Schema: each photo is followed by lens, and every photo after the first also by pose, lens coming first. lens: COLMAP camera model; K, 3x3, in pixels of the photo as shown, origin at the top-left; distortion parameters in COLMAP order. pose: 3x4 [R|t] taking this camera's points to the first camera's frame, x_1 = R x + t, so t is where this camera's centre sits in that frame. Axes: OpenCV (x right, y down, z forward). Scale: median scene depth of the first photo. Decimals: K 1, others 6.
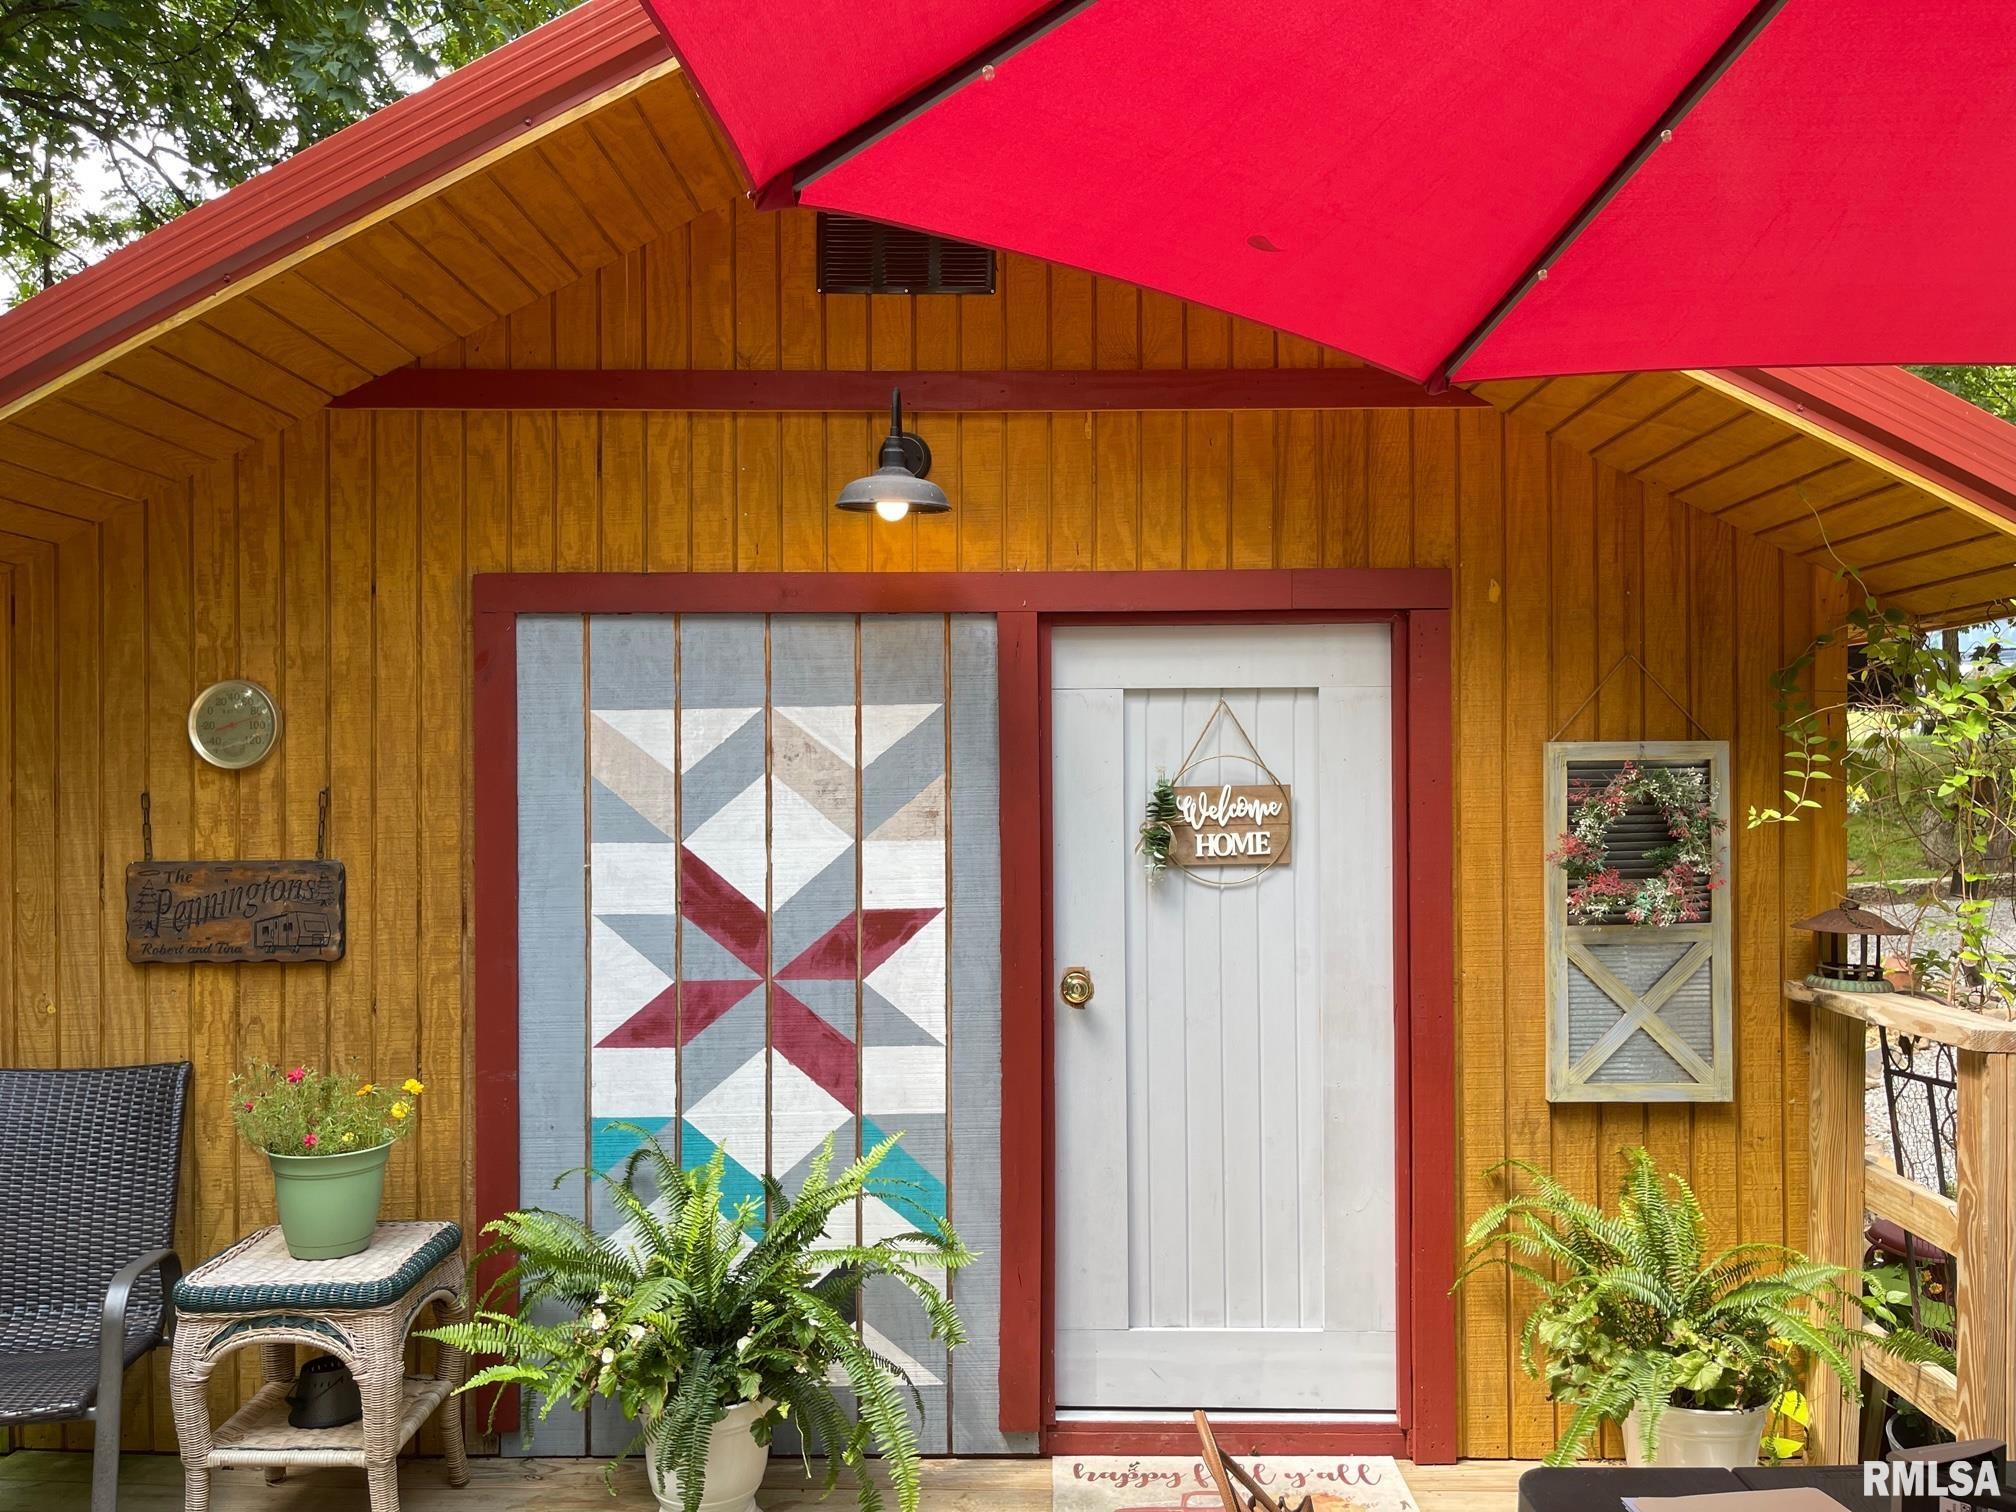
lens RADIAL K [[1527.2, 0, 1019.2], [0, 1527.2, 770.1], [0, 0, 1]] dist [0.087041, -0.120273]
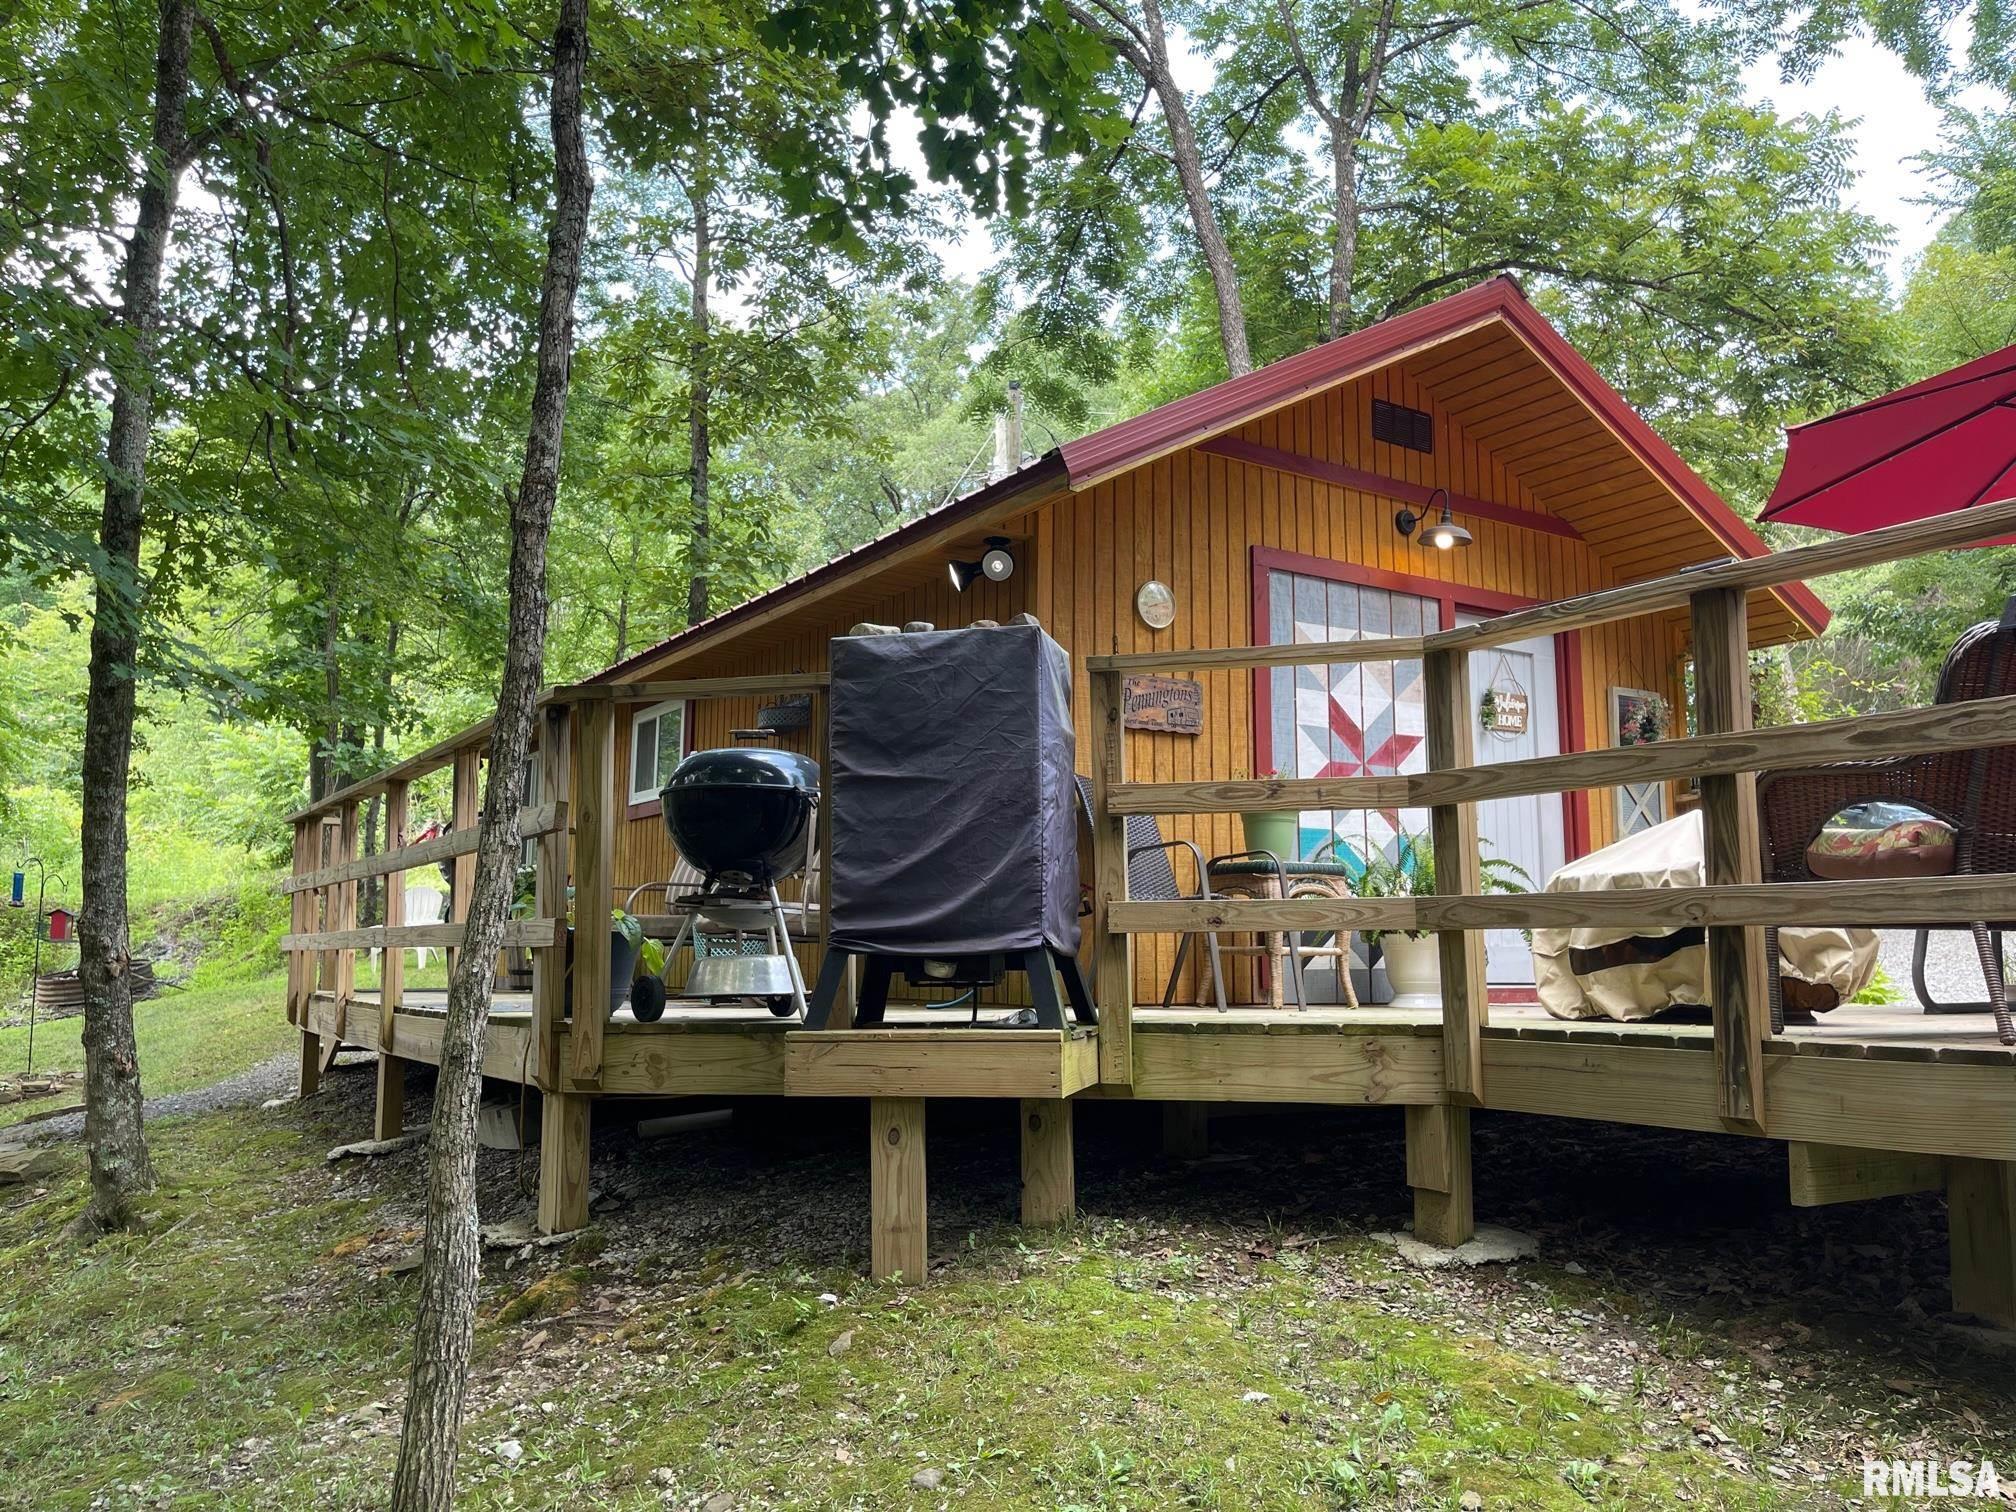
lens RADIAL K [[1527.2, 0, 1019.2], [0, 1527.2, 770.1], [0, 0, 1]] dist [0.087041, -0.120273]
pose [[0.834917, 0.076278, 0.545065, -1.626229], [-0.011249, 0.992508, -0.121663, 0.391975], [-0.550261, 0.095447, 0.829519, -0.411224]]
